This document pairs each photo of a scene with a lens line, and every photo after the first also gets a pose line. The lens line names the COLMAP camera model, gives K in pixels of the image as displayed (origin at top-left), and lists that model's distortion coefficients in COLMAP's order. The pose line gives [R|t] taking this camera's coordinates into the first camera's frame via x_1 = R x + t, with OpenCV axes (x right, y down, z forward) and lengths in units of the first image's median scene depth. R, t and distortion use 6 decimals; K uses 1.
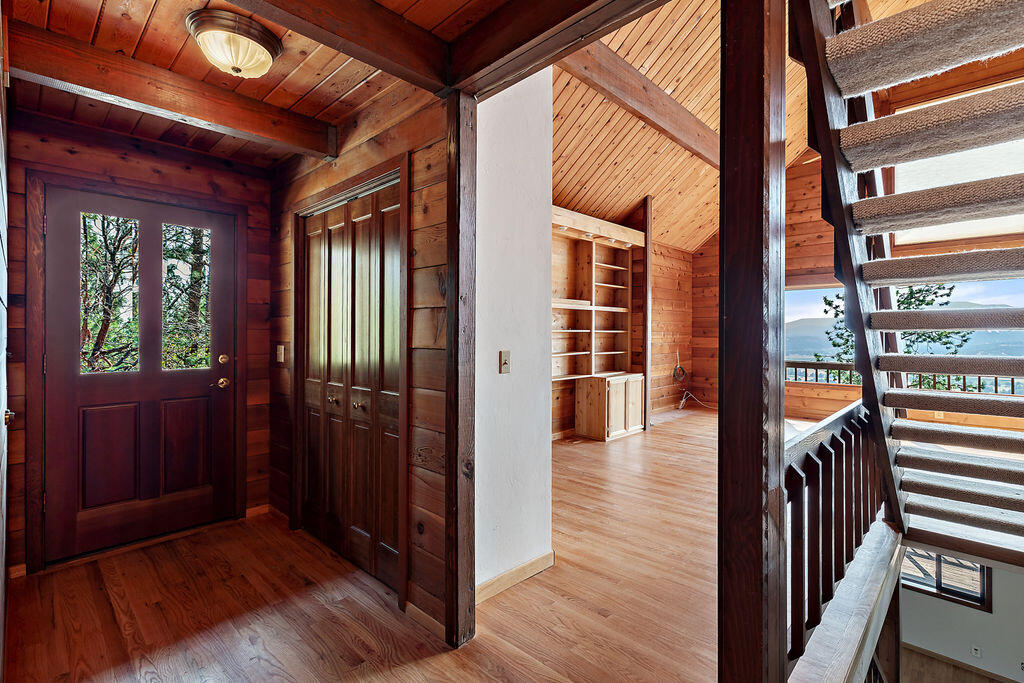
lens RADIAL K [[470.4, 0, 515.1], [0, 470.4, 333.4], [0, 0, 1]] dist [0.006749, 0.000061]
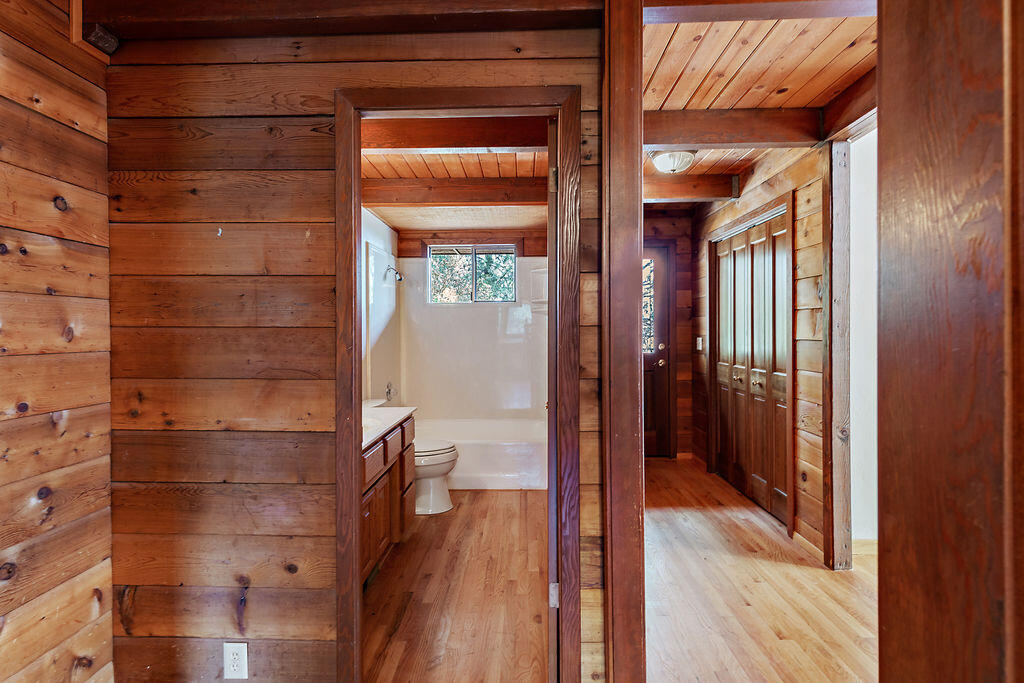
lens RADIAL K [[470.4, 0, 512.0], [0, 470.4, 332.0], [0, 0, 1]] dist [0.006749, 0.000061]
pose [[0.668688, -0.002281, -0.743539, 0.174842], [0.010697, 0.999921, 0.006553, -0.005565], [0.743466, -0.012335, 0.668660, -0.358217]]
